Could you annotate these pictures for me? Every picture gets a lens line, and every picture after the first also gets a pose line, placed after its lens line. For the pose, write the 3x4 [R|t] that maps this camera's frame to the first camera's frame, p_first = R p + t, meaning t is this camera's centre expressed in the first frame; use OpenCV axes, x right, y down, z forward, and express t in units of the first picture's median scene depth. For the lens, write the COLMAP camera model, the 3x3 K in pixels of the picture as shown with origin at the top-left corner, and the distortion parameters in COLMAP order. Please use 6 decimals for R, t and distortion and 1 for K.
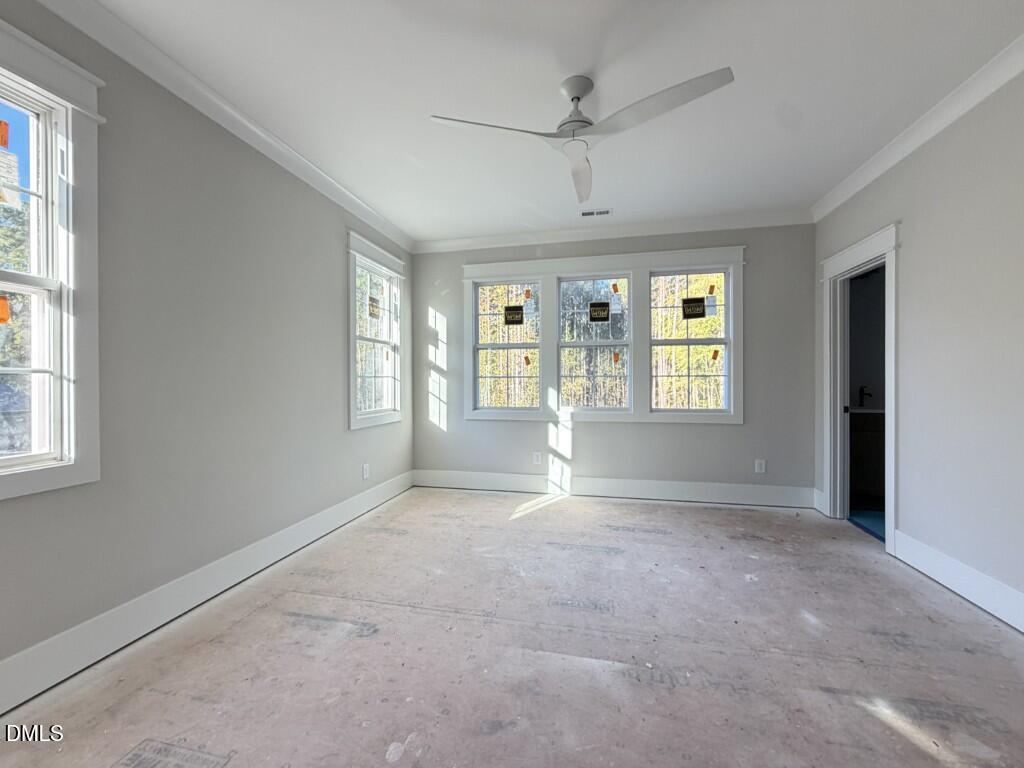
lens RADIAL K [[408.5, 0, 509.5], [0, 408.5, 382.7], [0, 0, 1]] dist [-0.001740, 0.000465]
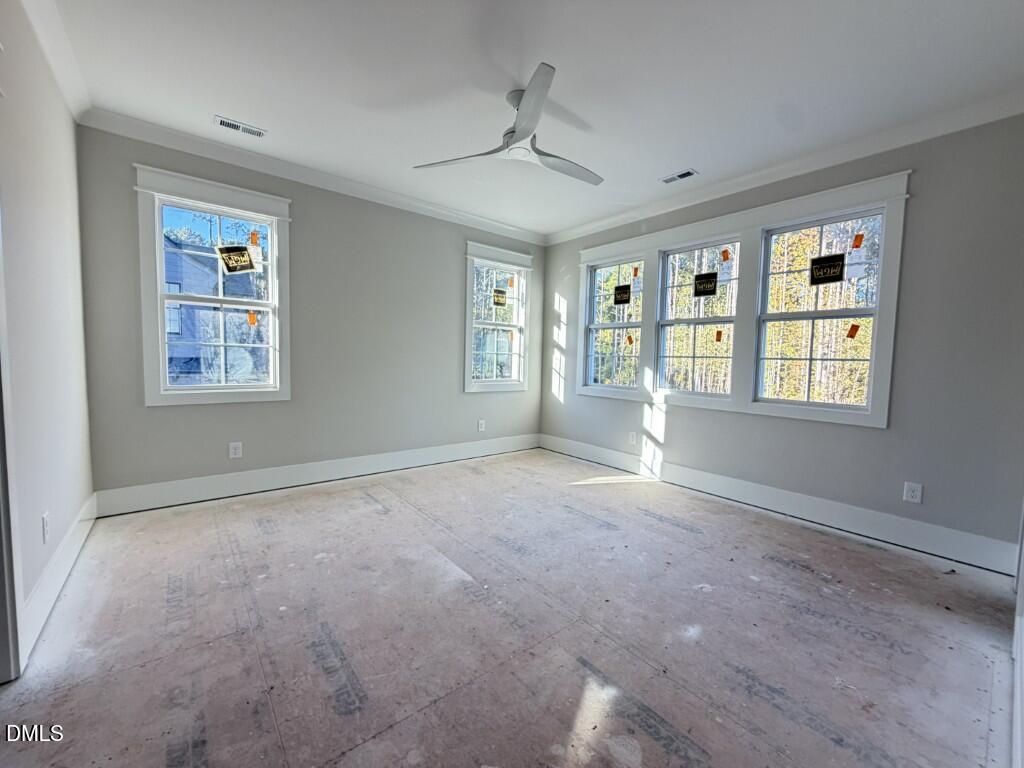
lens RADIAL K [[408.5, 0, 509.5], [0, 408.5, 382.7], [0, 0, 1]] dist [-0.001740, 0.000465]
pose [[0.781100, 0.061911, -0.621329, 0.489768], [-0.029104, 0.997601, 0.062816, -0.004355], [0.623727, -0.030983, 0.781028, 0.038968]]
